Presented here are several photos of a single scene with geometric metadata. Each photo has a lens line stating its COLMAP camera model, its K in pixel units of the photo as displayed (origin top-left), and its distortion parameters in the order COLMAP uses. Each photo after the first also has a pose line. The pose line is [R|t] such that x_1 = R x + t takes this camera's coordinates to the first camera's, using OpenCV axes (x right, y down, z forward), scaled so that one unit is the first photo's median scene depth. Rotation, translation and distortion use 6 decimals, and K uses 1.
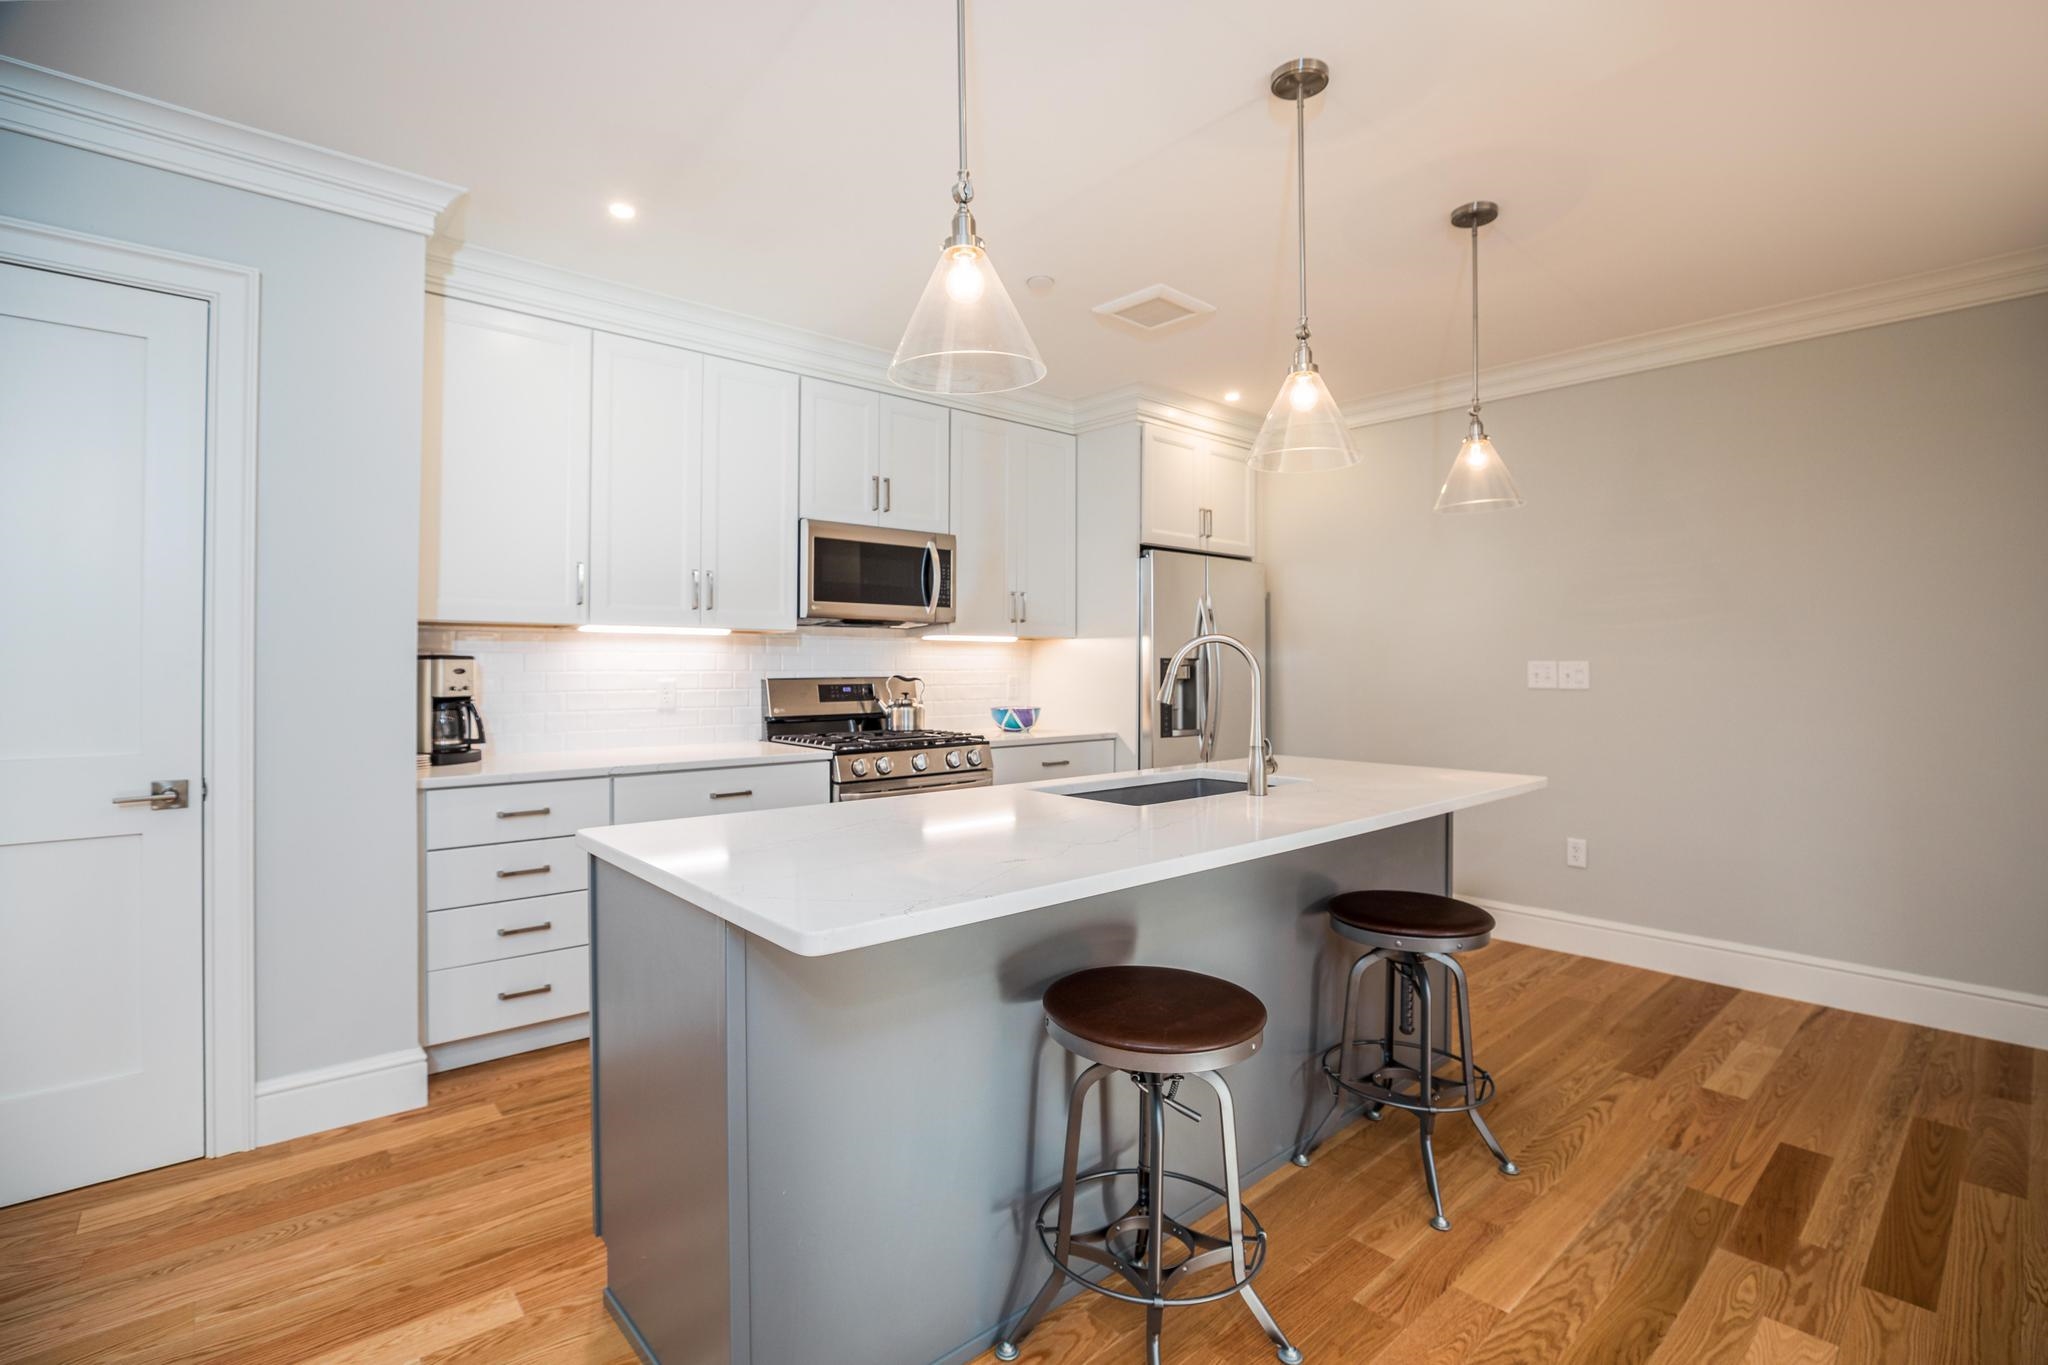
lens RADIAL K [[947.1, 0, 1017.8], [0, 947.1, 663.0], [0, 0, 1]] dist [-0.028883, 0.000659]
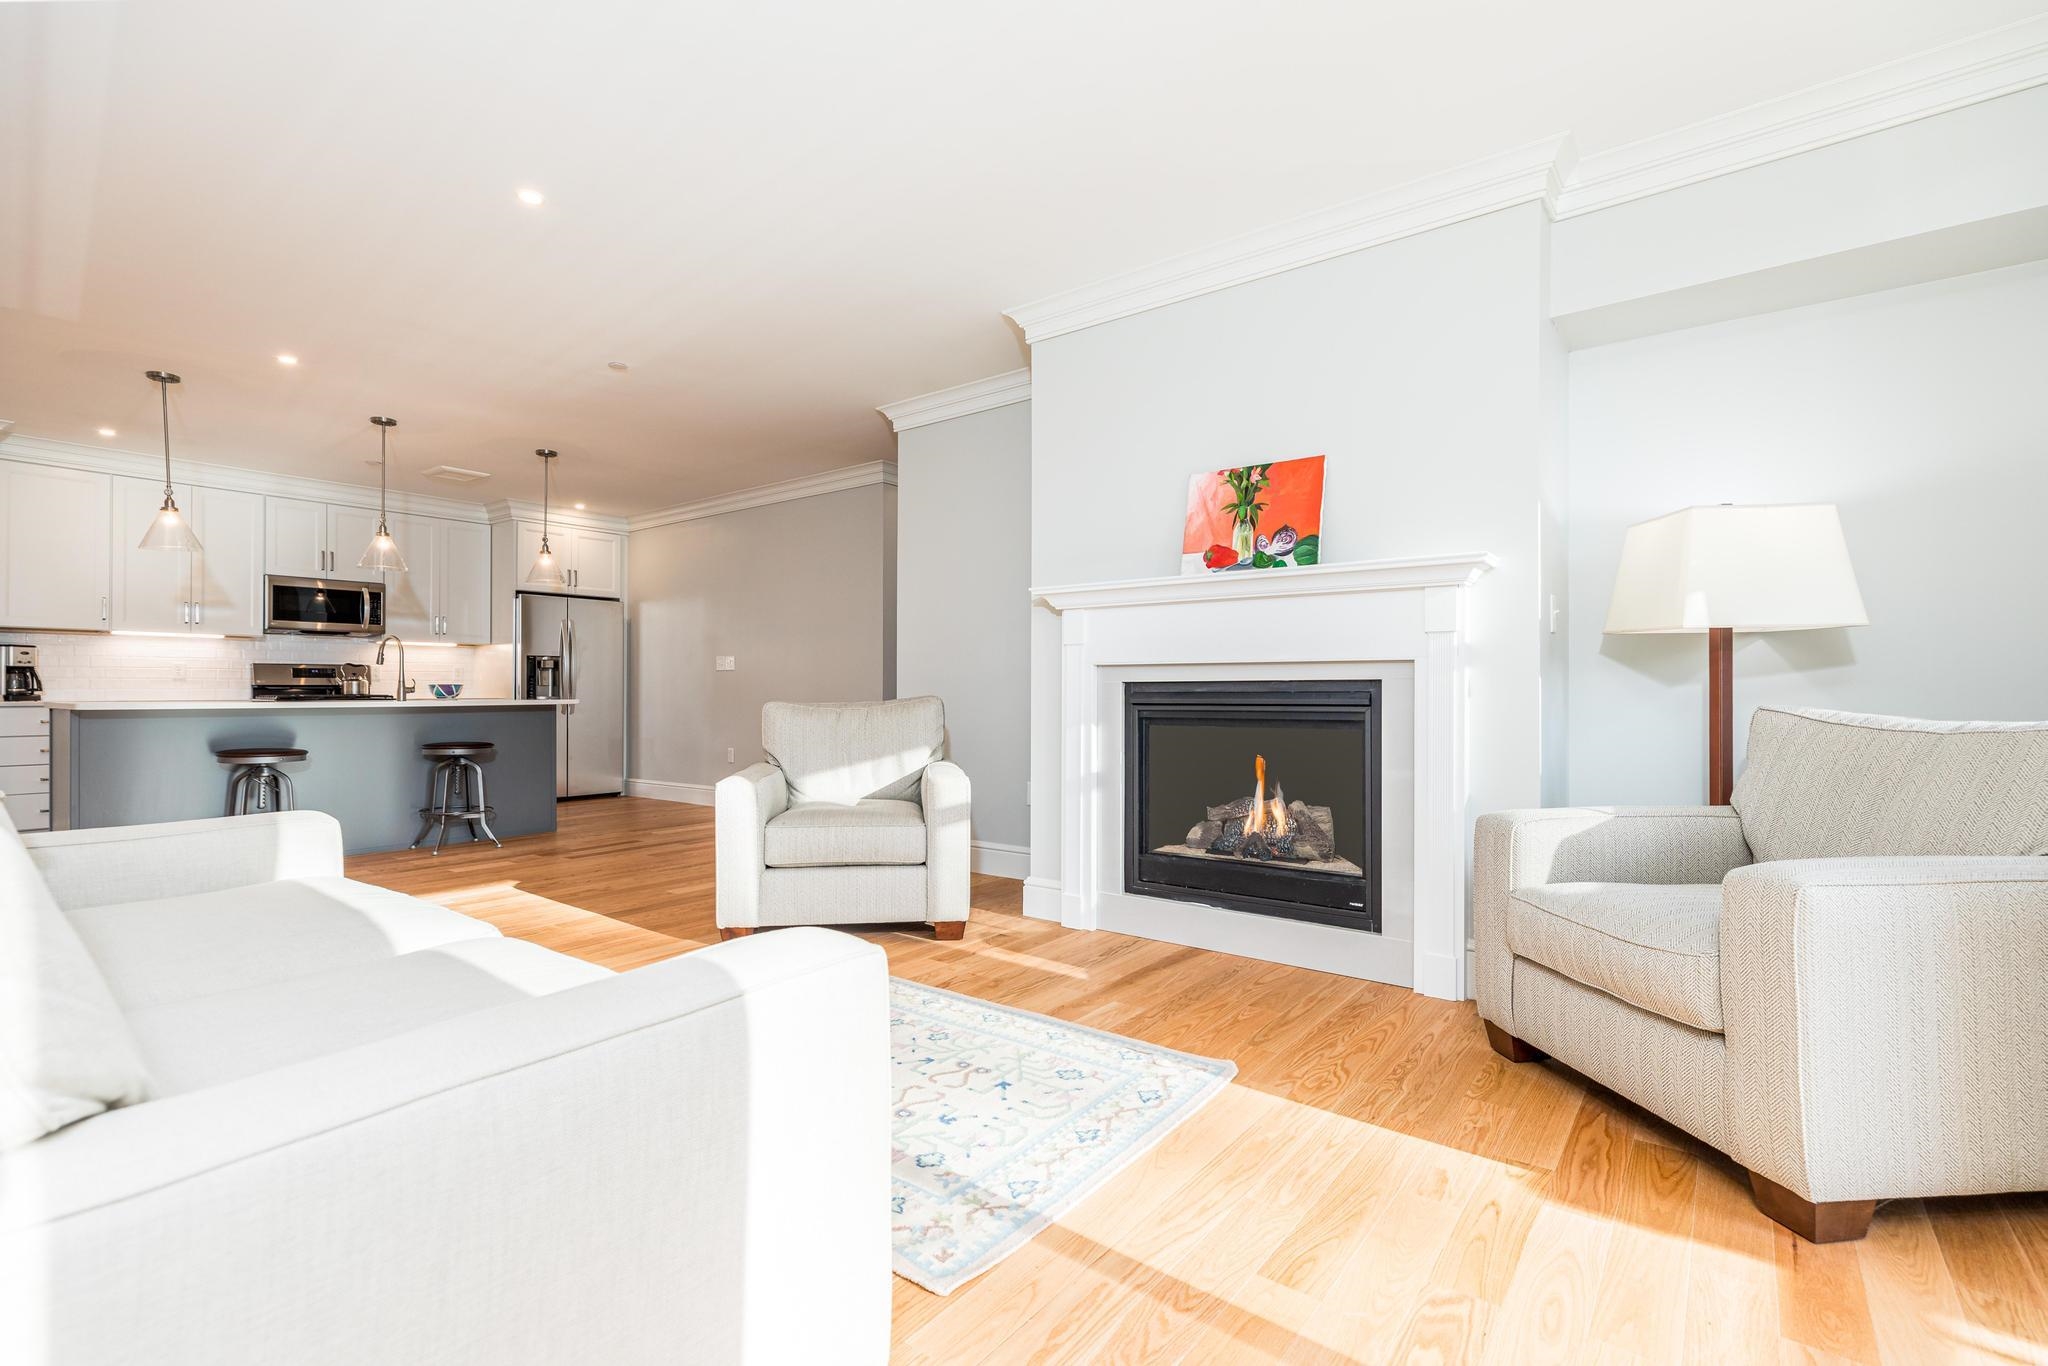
lens RADIAL K [[921.4, 0, 1024.0], [0, 921.4, 683.0], [0, 0, 1]] dist [-0.005745, 0.000569]
pose [[0.981691, 0.000726, 0.190478, 0.840747], [0.000214, 0.999988, -0.004915, 0.063320], [-0.190479, 0.004866, 0.981679, -0.982183]]
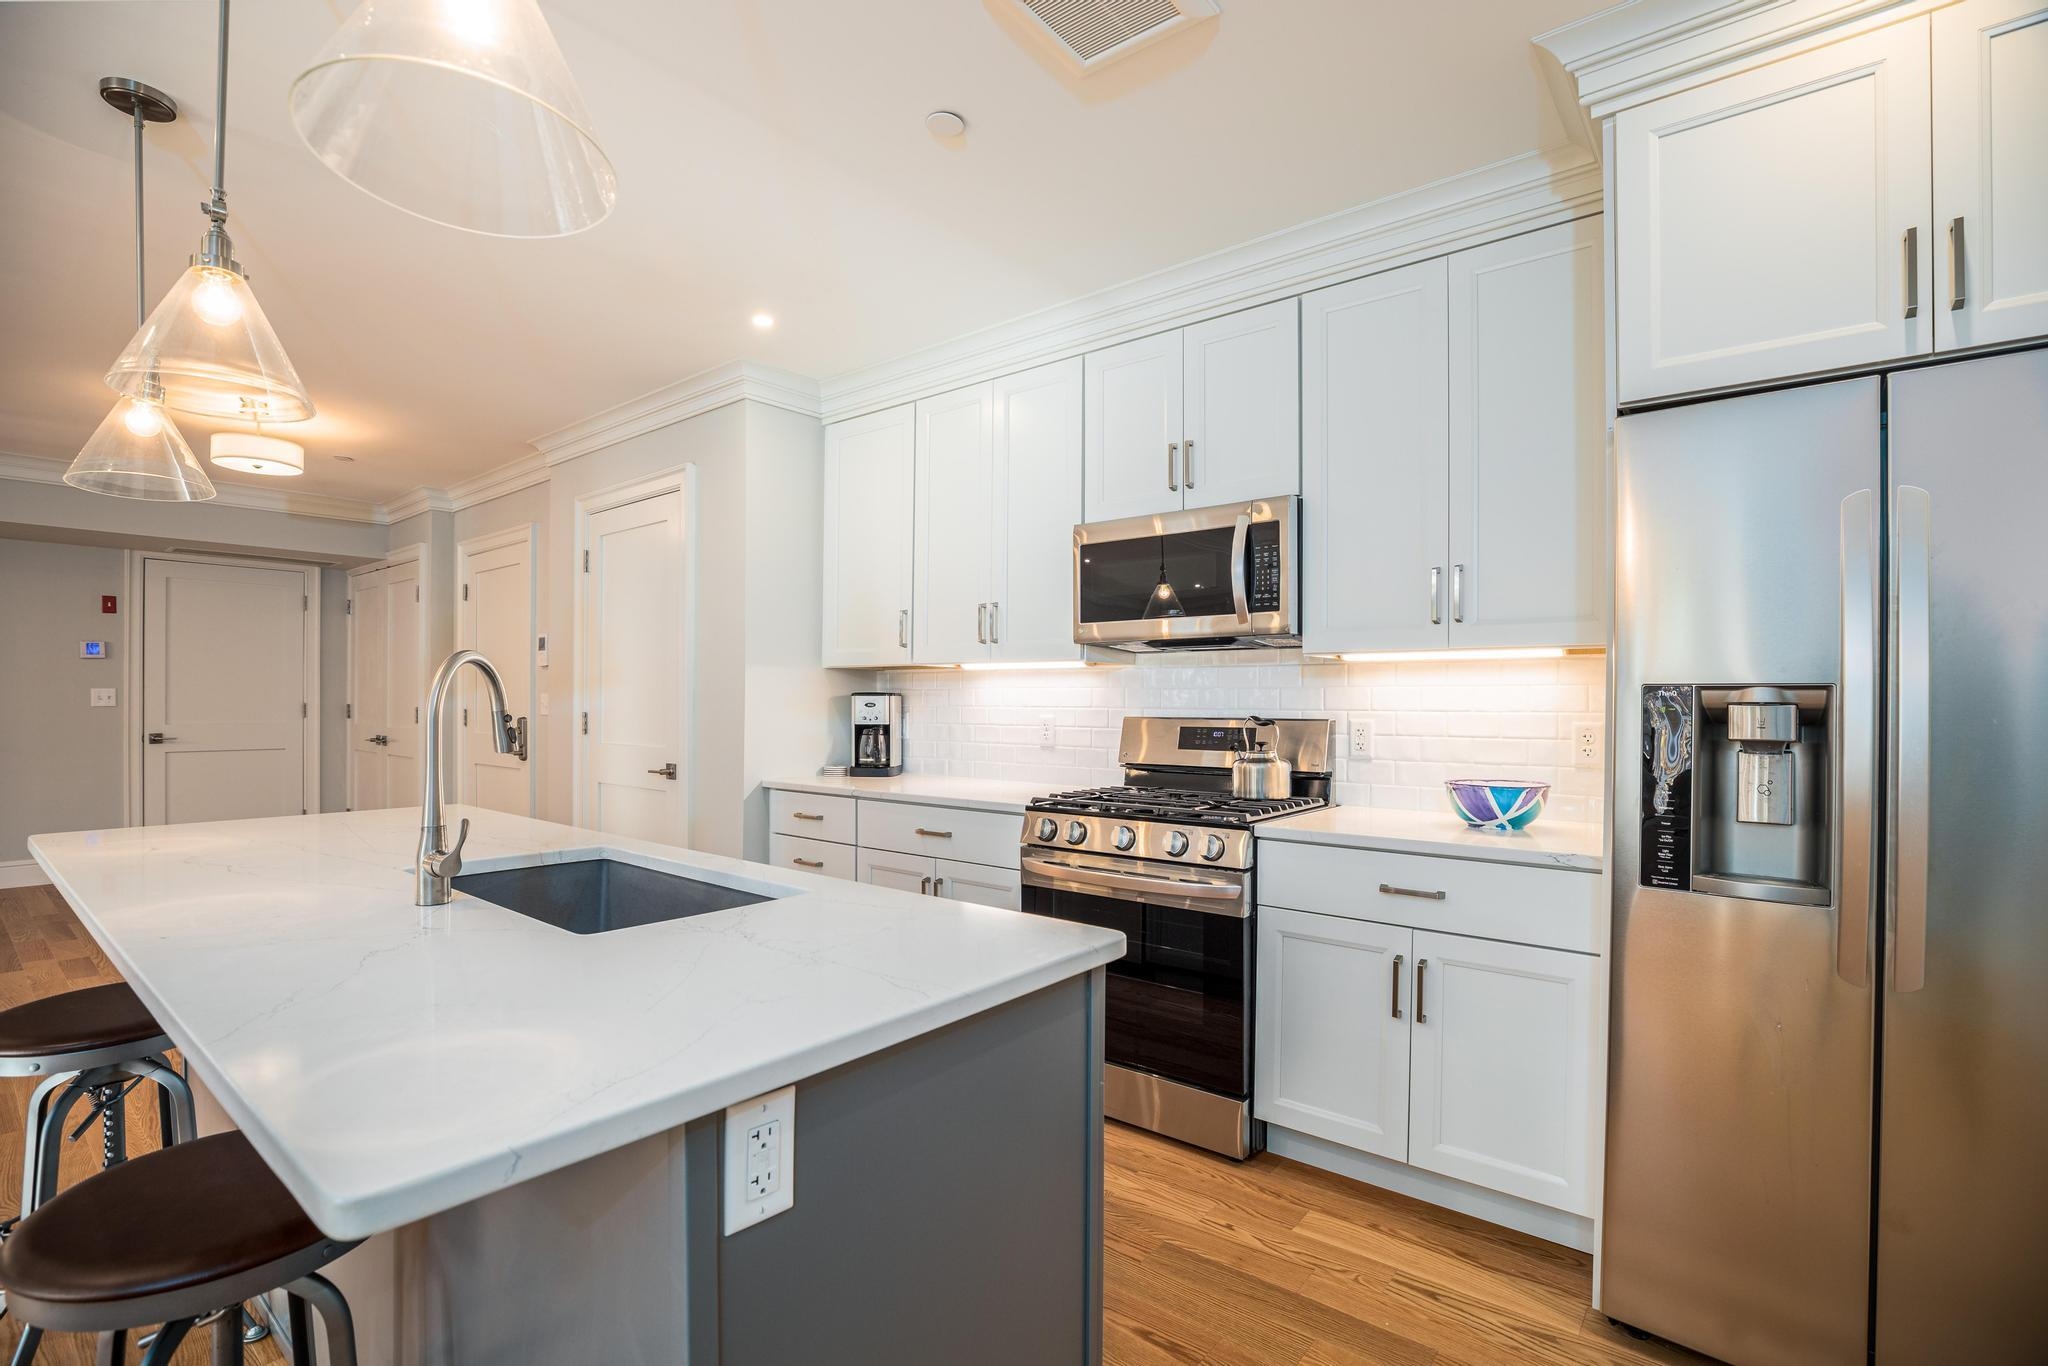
lens RADIAL K [[936.9, 0, 1014.2], [0, 936.9, 704.5], [0, 0, 1]] dist [-0.030498, 0.000311]
pose [[0.159973, 0.002657, -0.987118, 0.558368], [-0.002559, 0.999994, 0.002277, 0.003542], [0.987118, 0.002162, 0.159979, 0.779002]]
